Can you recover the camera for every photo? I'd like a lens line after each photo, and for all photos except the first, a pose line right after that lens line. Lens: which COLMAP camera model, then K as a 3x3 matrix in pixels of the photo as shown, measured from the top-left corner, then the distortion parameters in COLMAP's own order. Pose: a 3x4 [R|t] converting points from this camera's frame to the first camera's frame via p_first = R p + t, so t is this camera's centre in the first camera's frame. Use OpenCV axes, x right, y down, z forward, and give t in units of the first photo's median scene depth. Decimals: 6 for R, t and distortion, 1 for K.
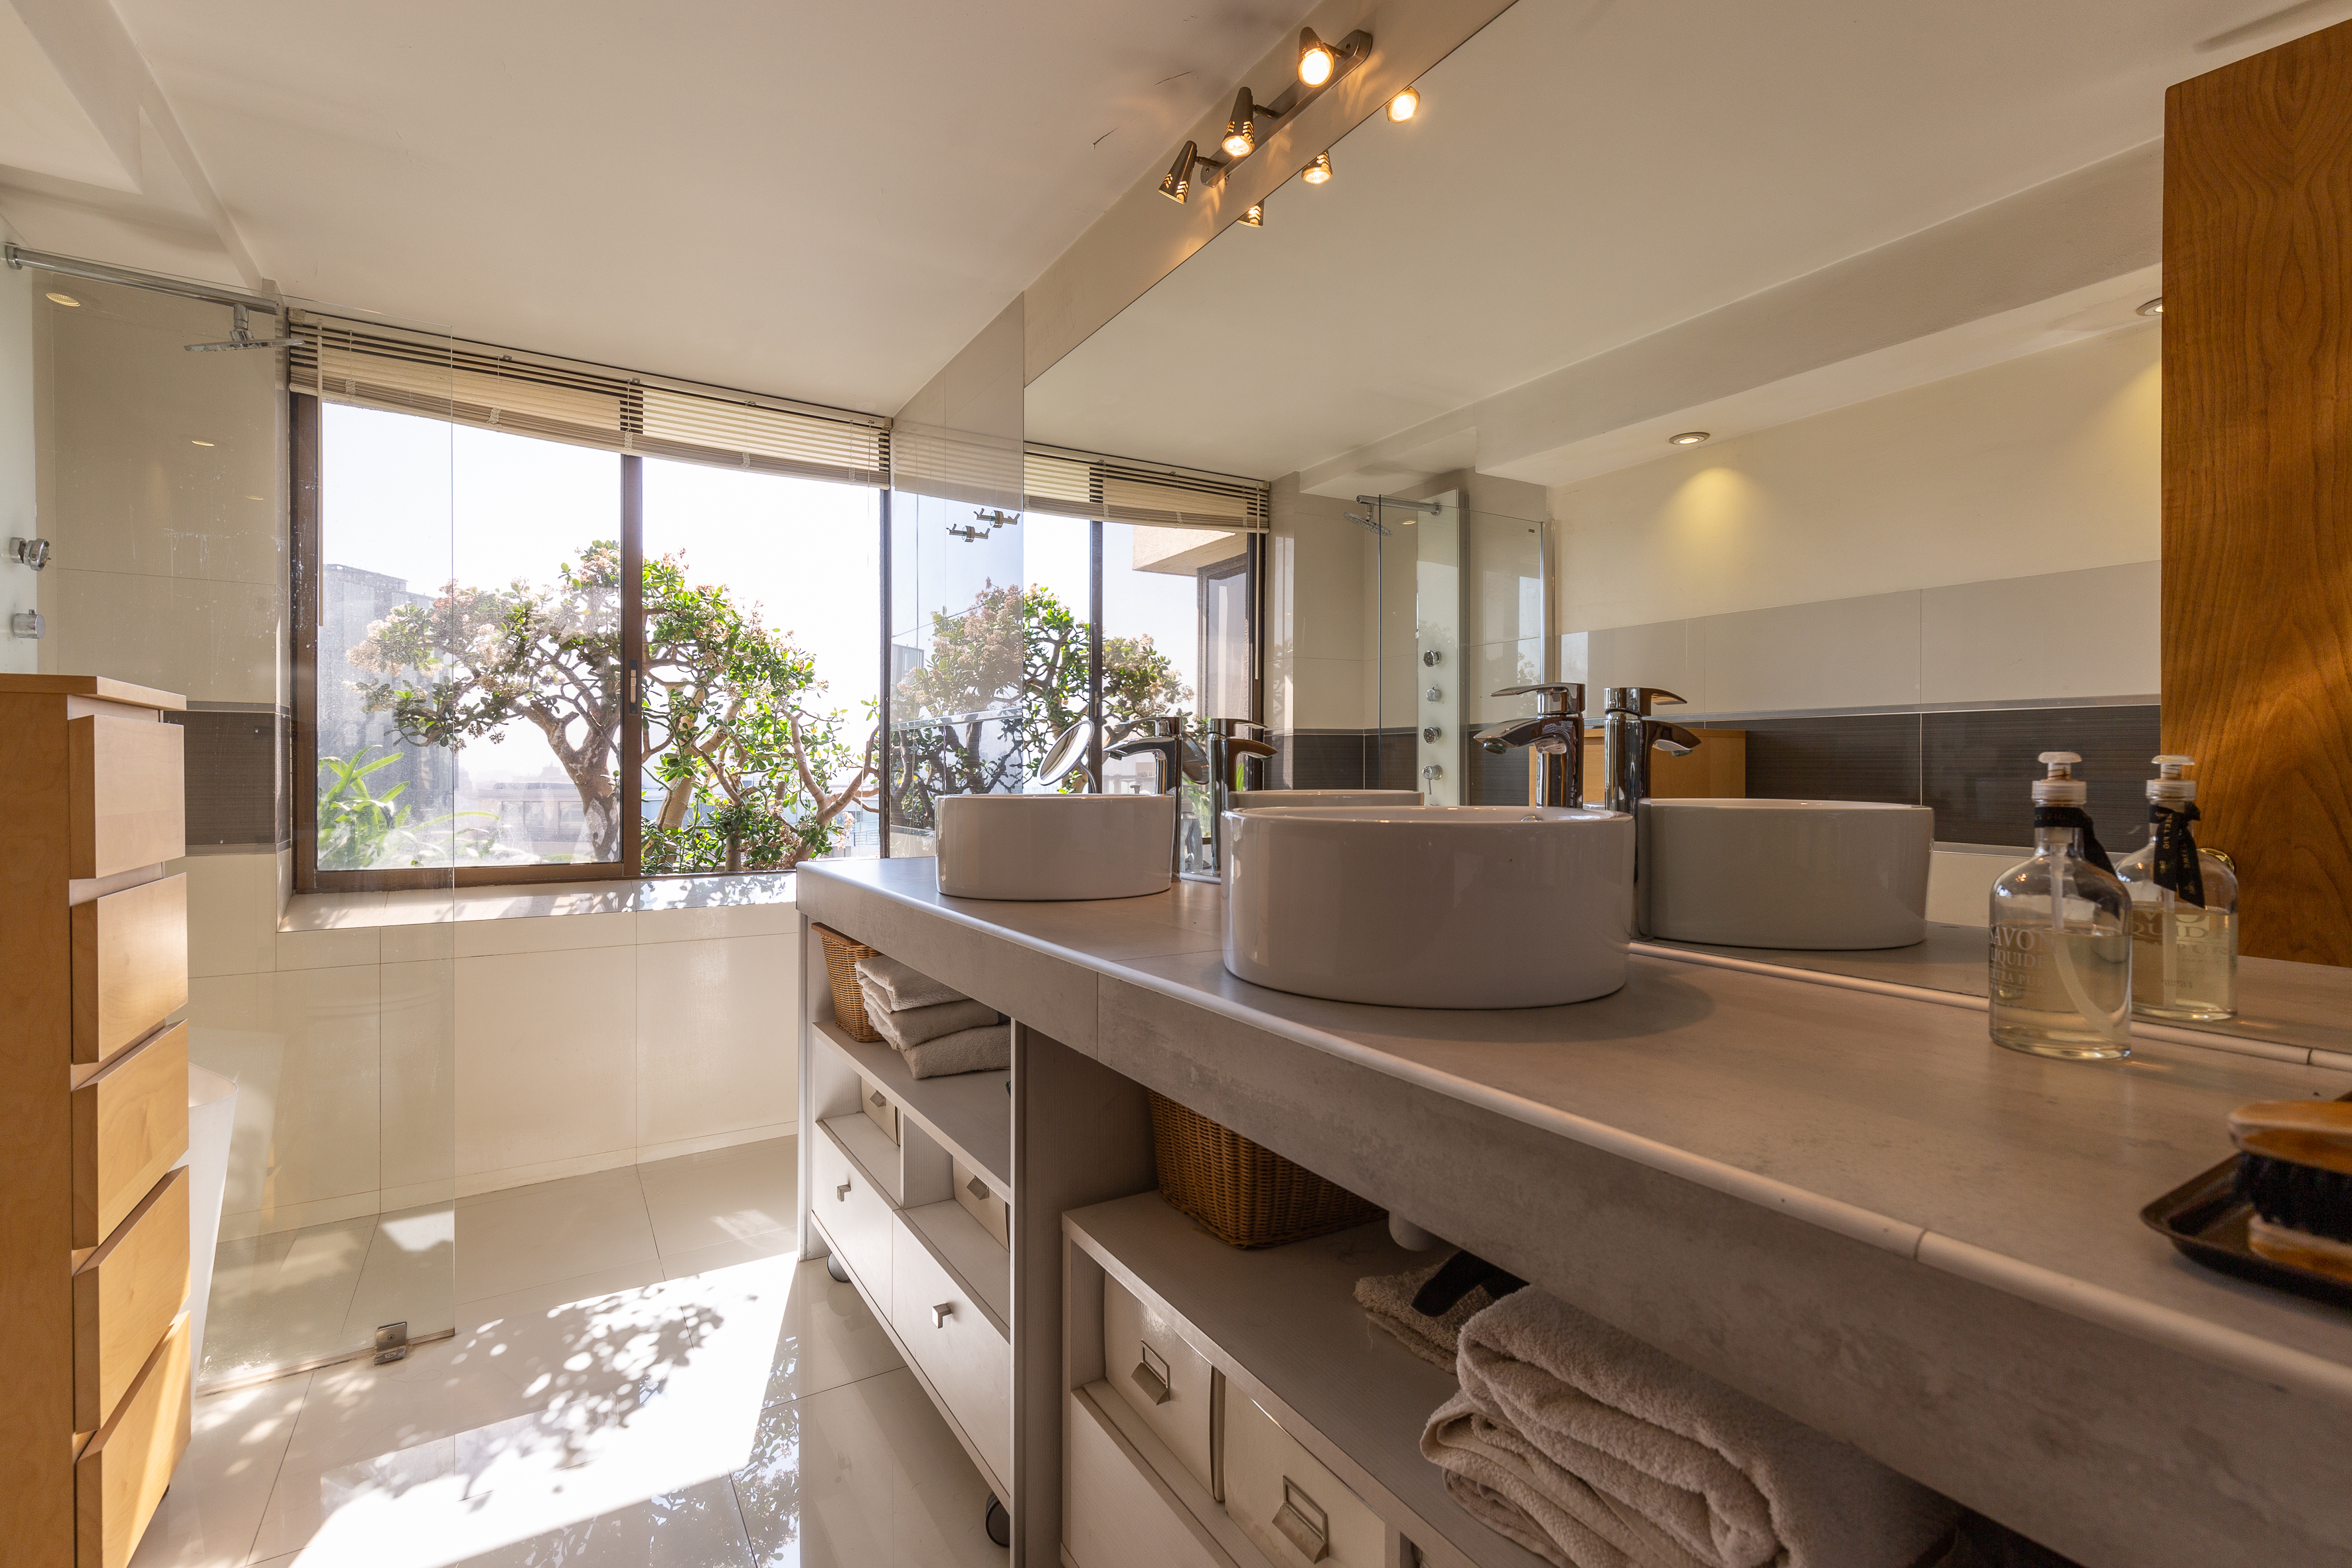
lens RADIAL K [[1079.2, 0, 1256.5], [0, 1079.2, 779.4], [0, 0, 1]] dist [0.002844, -0.002378]
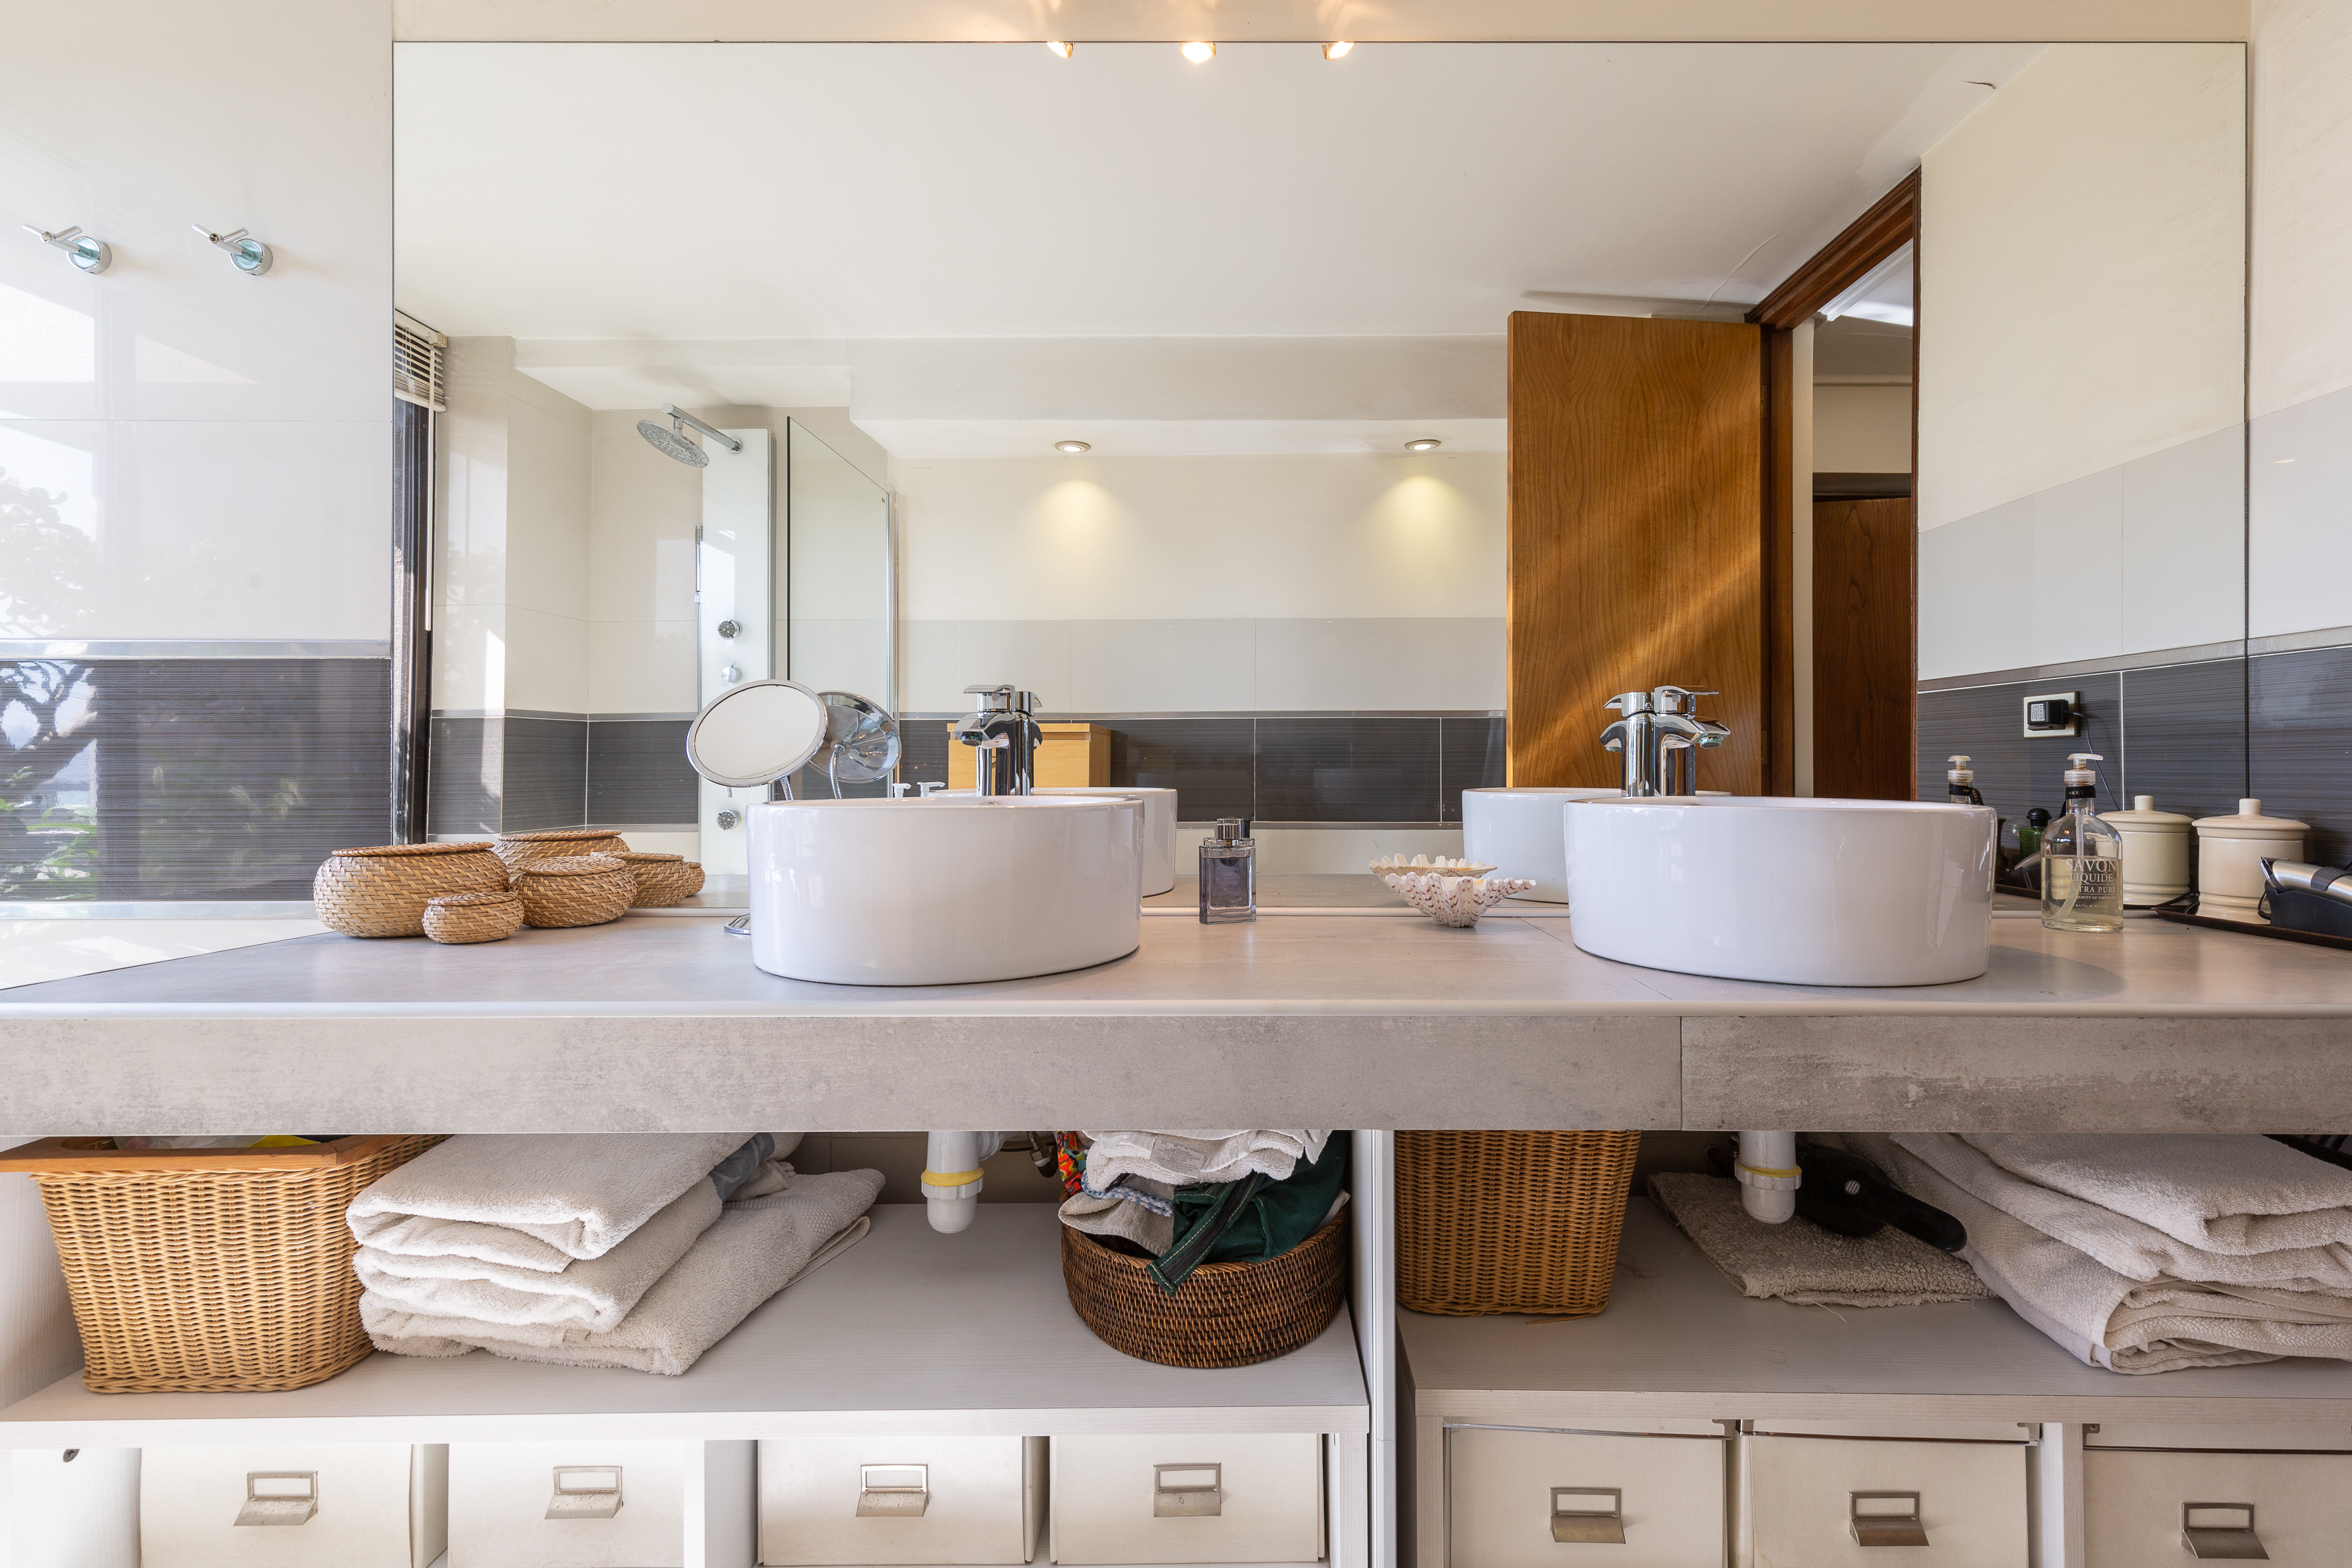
lens RADIAL K [[1079.2, 0, 1185.7], [0, 1079.2, 772.4], [0, 0, 1]] dist [0.002844, -0.002378]
pose [[0.559573, -0.003435, 0.828774, -0.394180], [0.009293, 0.999955, -0.002130, -0.001141], [-0.828729, 0.008893, 0.559580, 0.336727]]
